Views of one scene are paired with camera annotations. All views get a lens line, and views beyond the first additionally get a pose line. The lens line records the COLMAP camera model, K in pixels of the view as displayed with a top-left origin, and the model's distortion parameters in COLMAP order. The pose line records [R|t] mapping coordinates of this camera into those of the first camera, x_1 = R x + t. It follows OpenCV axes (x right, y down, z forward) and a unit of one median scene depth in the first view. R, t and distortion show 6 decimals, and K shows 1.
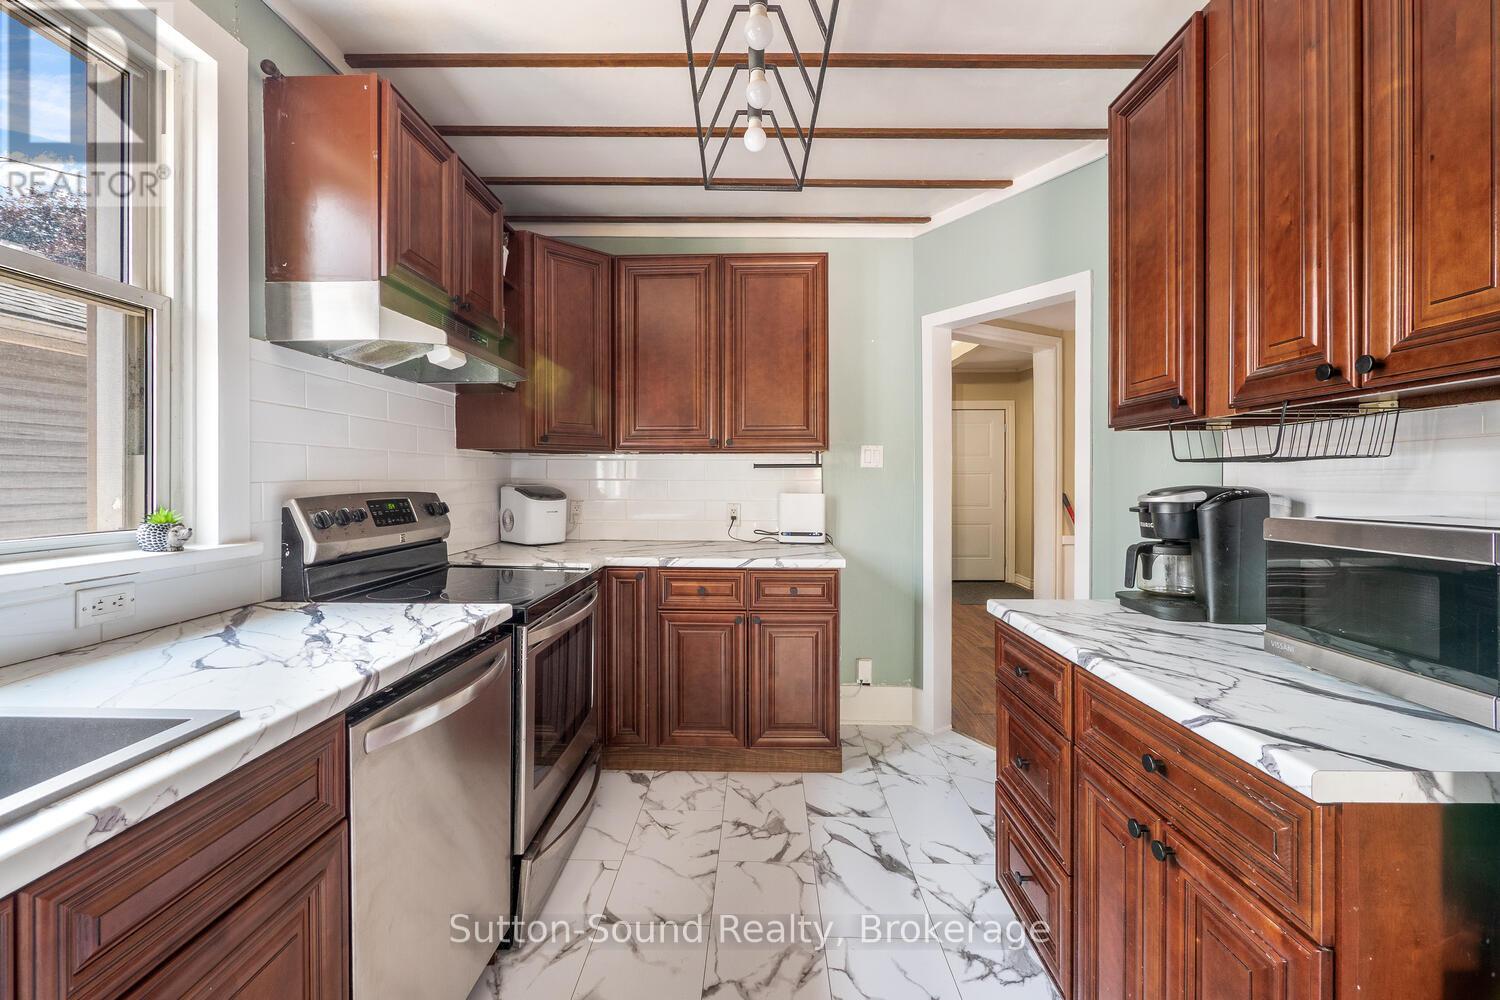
lens RADIAL K [[651.2, 0, 751.1], [0, 651.2, 477.8], [0, 0, 1]] dist [-0.004937, 0.000361]
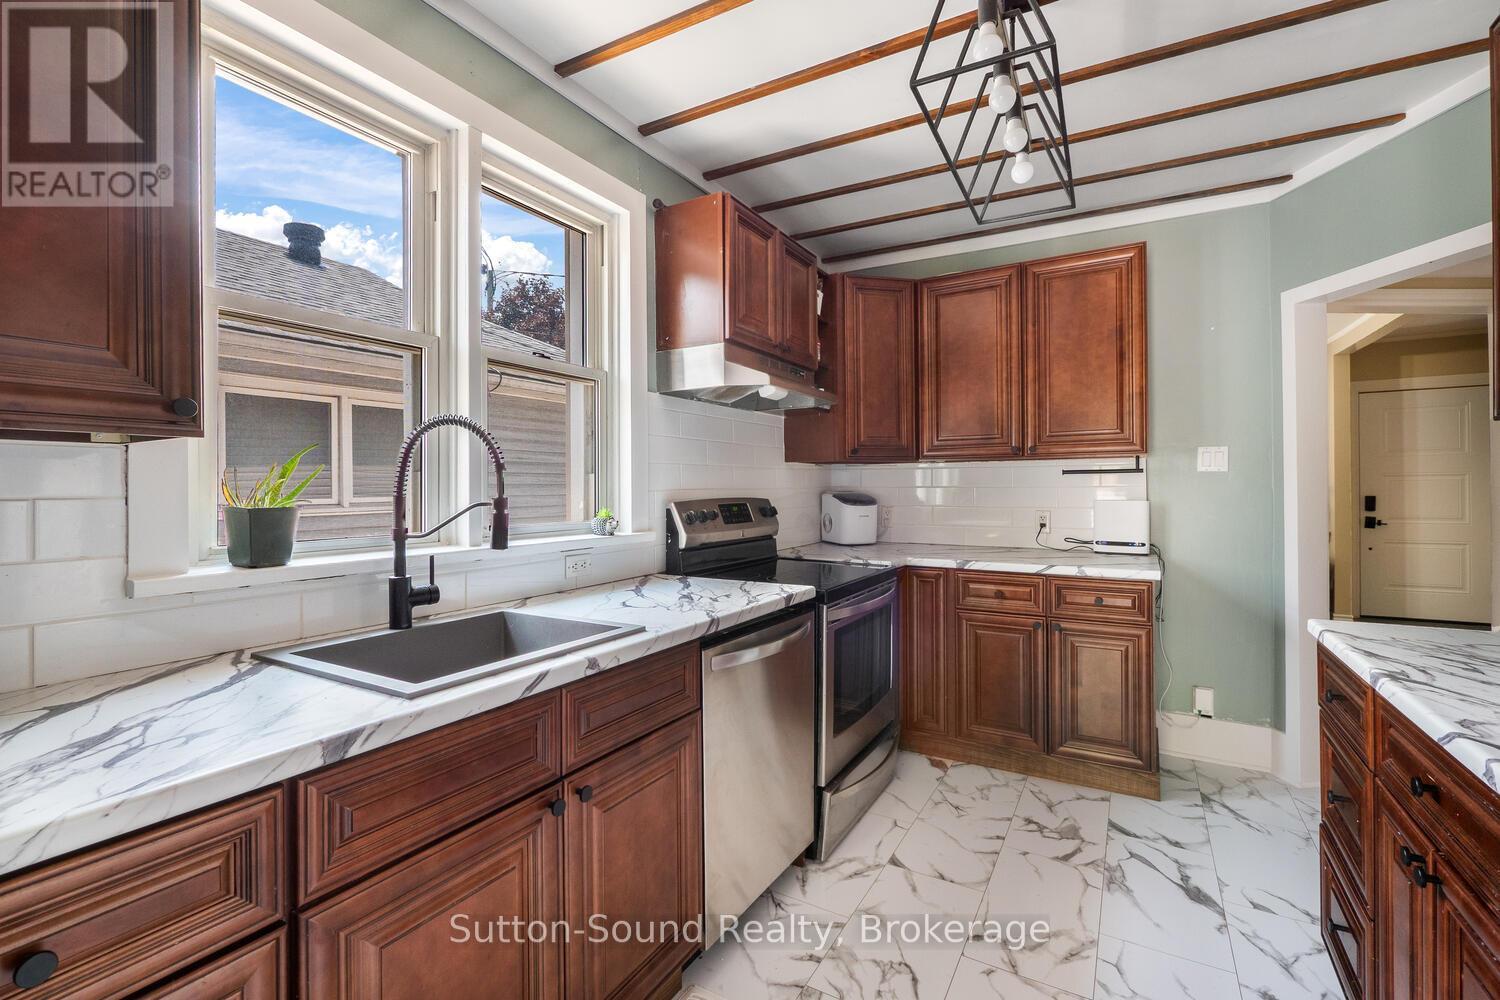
lens RADIAL K [[649.4, 0, 748.3], [0, 649.4, 463.4], [0, 0, 1]] dist [-0.000679, 0.000005]
pose [[0.876726, -0.023765, -0.480403, 0.078318], [0.007982, 0.999360, -0.034869, -0.001377], [0.480925, 0.026735, 0.876354, -0.105692]]
